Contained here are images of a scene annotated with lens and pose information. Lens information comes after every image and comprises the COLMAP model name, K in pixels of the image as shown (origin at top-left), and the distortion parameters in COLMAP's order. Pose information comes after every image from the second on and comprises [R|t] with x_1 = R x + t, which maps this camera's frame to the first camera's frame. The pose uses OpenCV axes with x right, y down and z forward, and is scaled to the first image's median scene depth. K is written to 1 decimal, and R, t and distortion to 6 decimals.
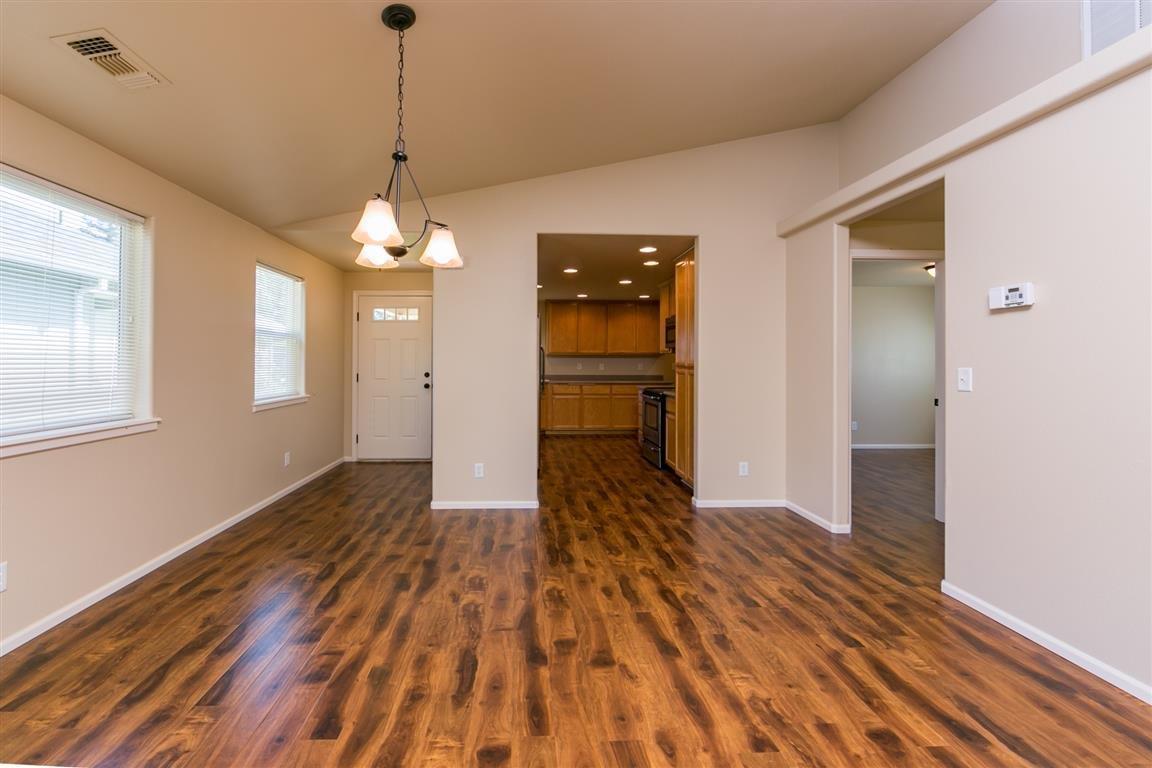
lens RADIAL K [[478.1, 0, 527.9], [0, 478.1, 363.9], [0, 0, 1]] dist [-0.002335, -0.000349]
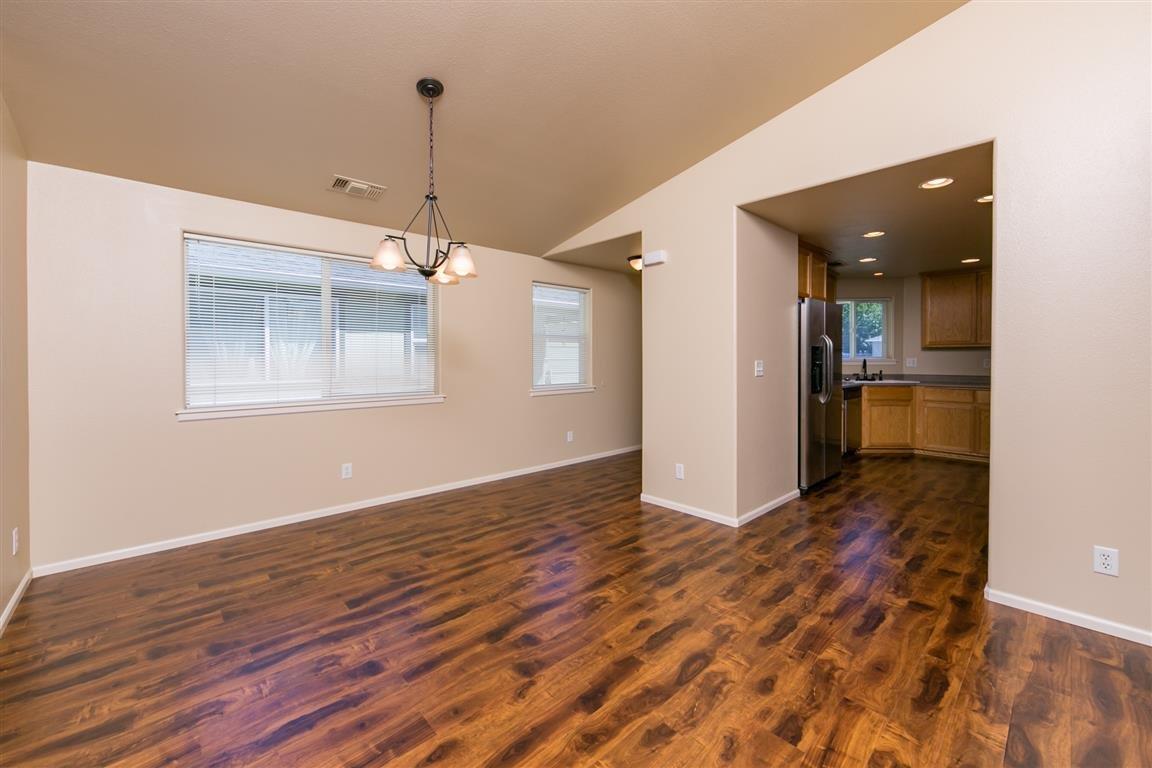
lens RADIAL K [[455.0, 0, 562.1], [0, 455.0, 370.4], [0, 0, 1]] dist [-0.001778, -0.000454]
pose [[0.651655, 0.015581, -0.758355, 0.852850], [0.001975, 0.999751, 0.022238, -0.005977], [0.758513, -0.015989, 0.651462, 0.438427]]
